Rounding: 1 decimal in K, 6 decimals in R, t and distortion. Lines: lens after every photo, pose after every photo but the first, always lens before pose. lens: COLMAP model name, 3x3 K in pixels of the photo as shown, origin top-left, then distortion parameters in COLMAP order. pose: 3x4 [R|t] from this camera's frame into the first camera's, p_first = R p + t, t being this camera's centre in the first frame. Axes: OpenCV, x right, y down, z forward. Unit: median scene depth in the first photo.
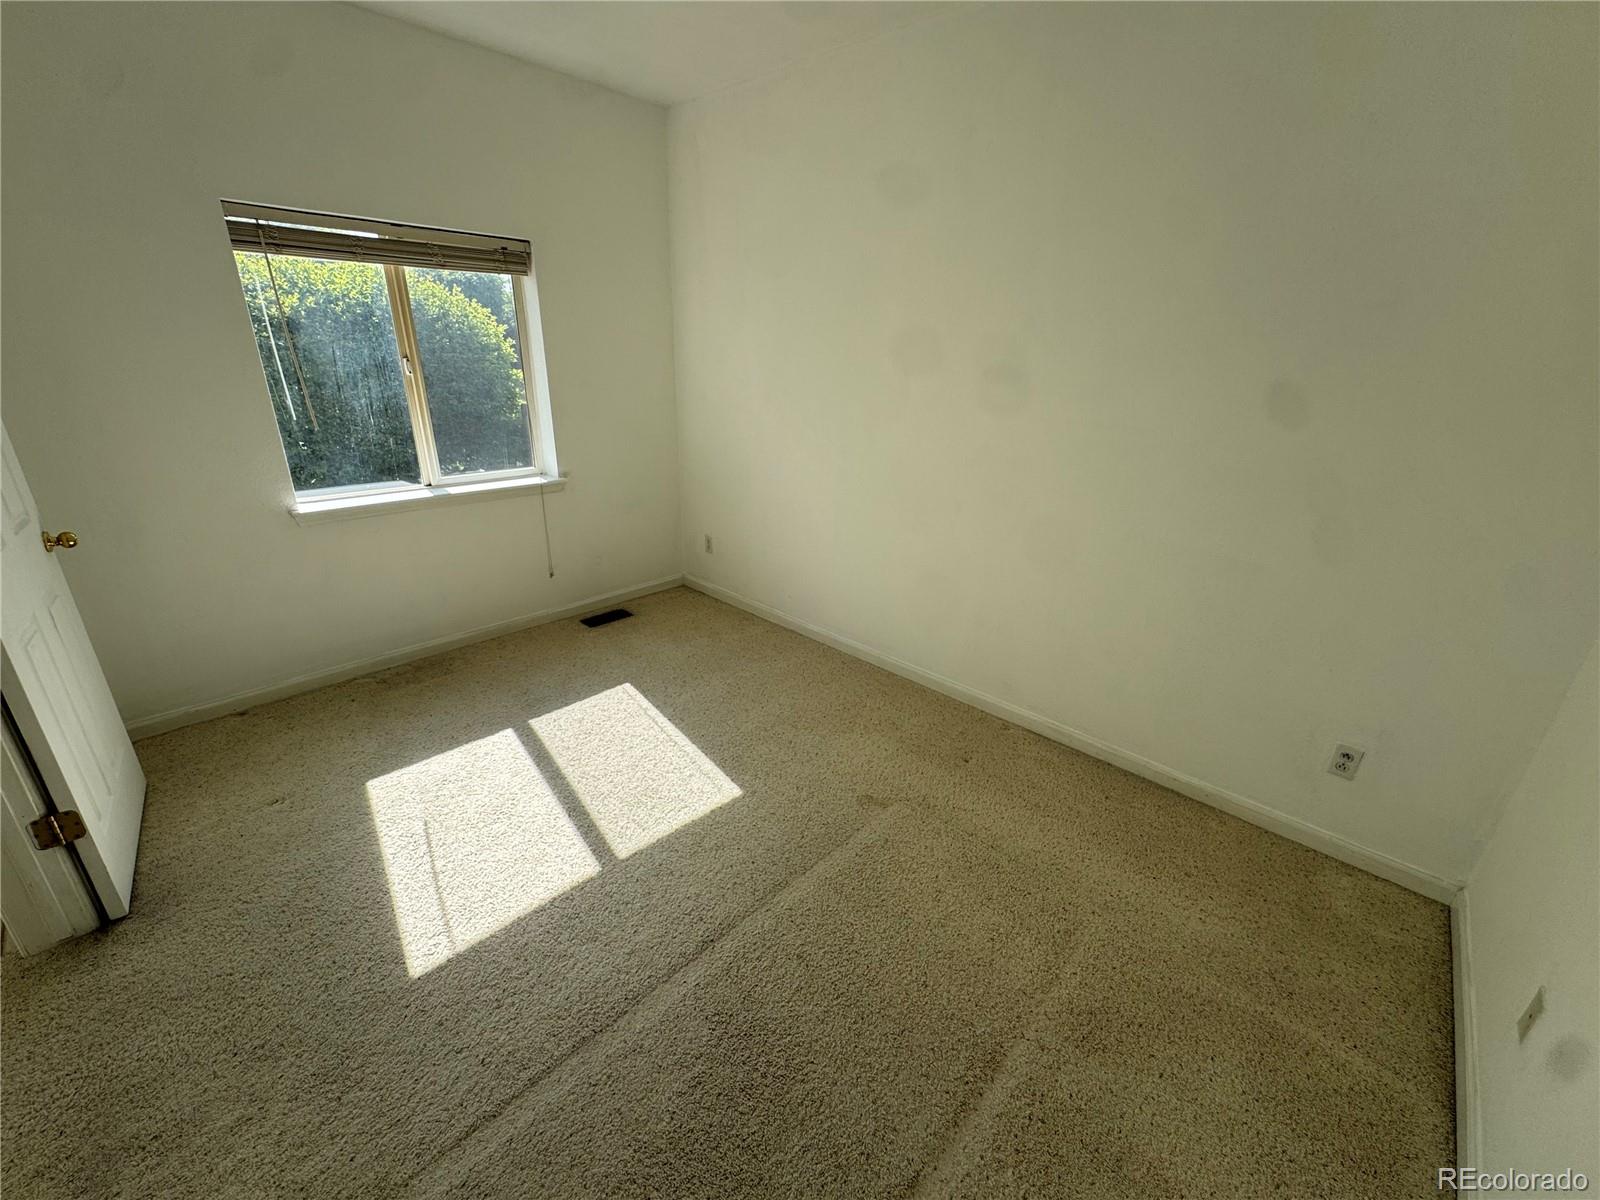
lens RADIAL K [[639.9, 0, 810.3], [0, 639.9, 596.3], [0, 0, 1]] dist [-0.002935, -0.001148]
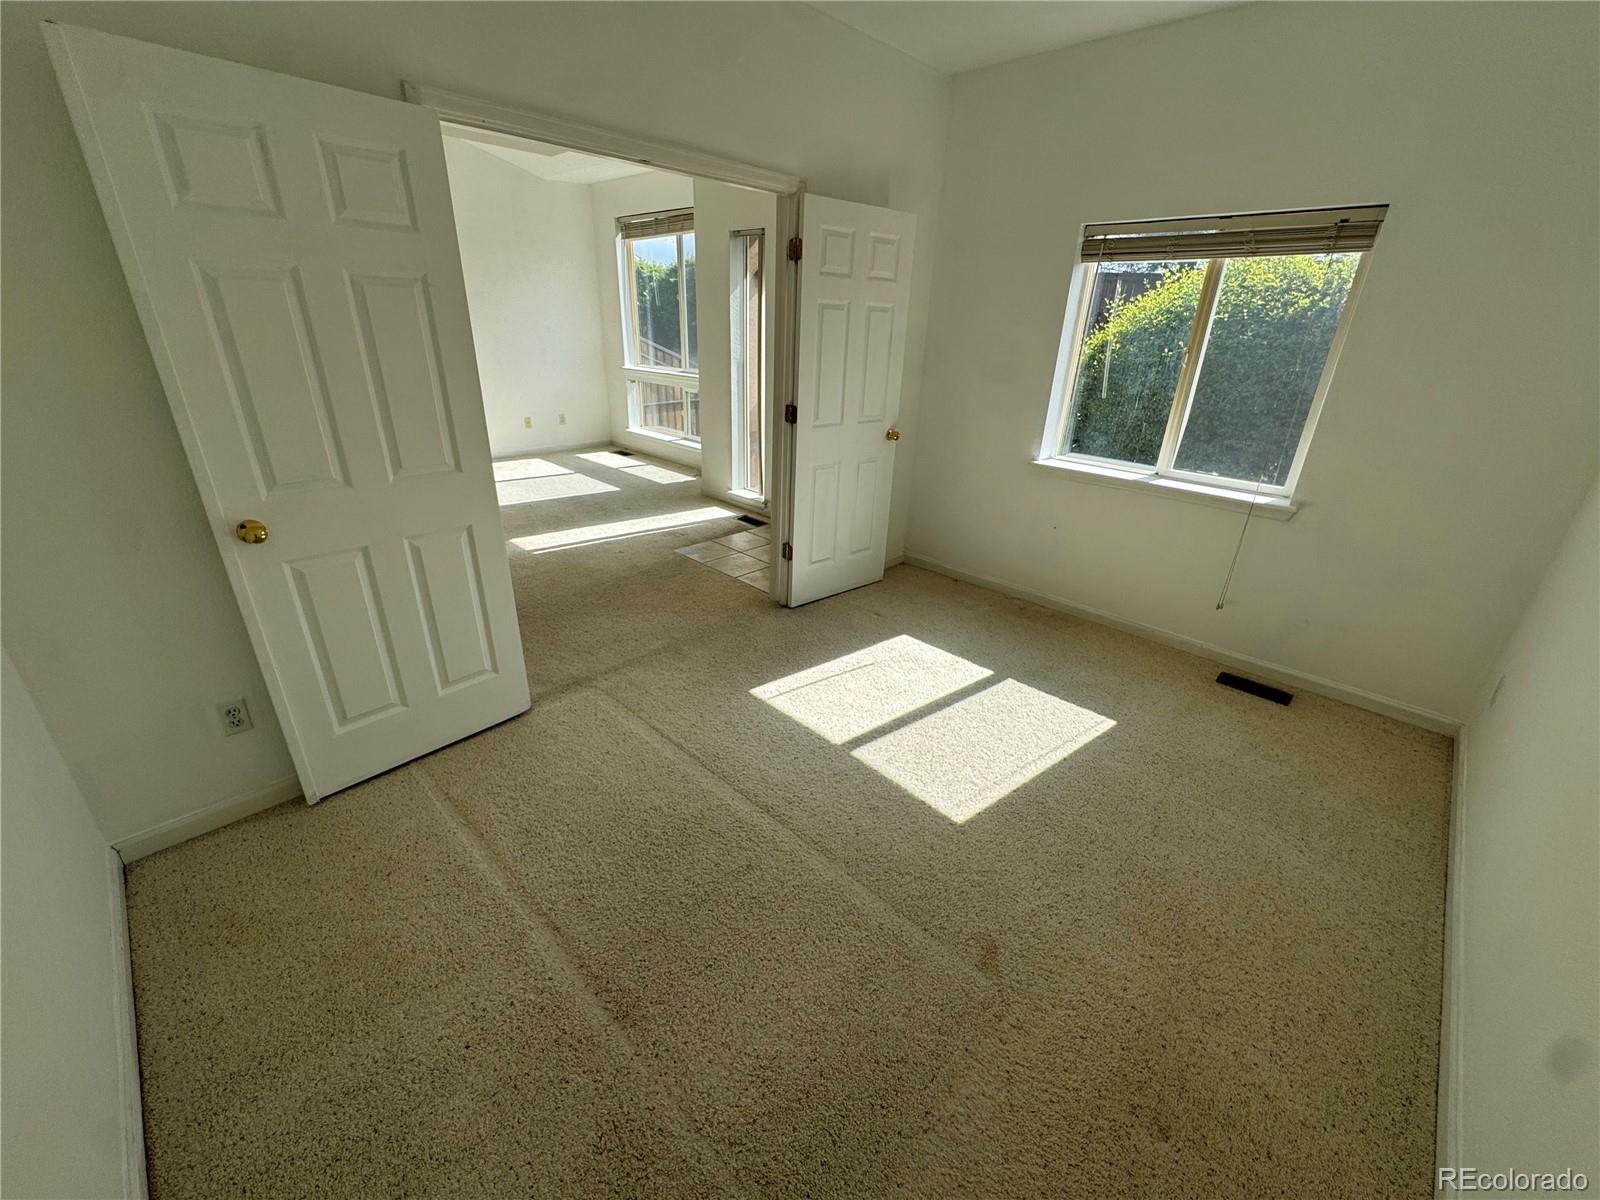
lens RADIAL K [[639.9, 0, 799.5], [0, 639.9, 598.8], [0, 0, 1]] dist [-0.002935, -0.001148]
pose [[-0.014874, 0.374718, -0.927019, 0.522503], [-0.389778, 0.851605, 0.350488, -0.162064], [0.920789, 0.366545, 0.133390, 0.472445]]
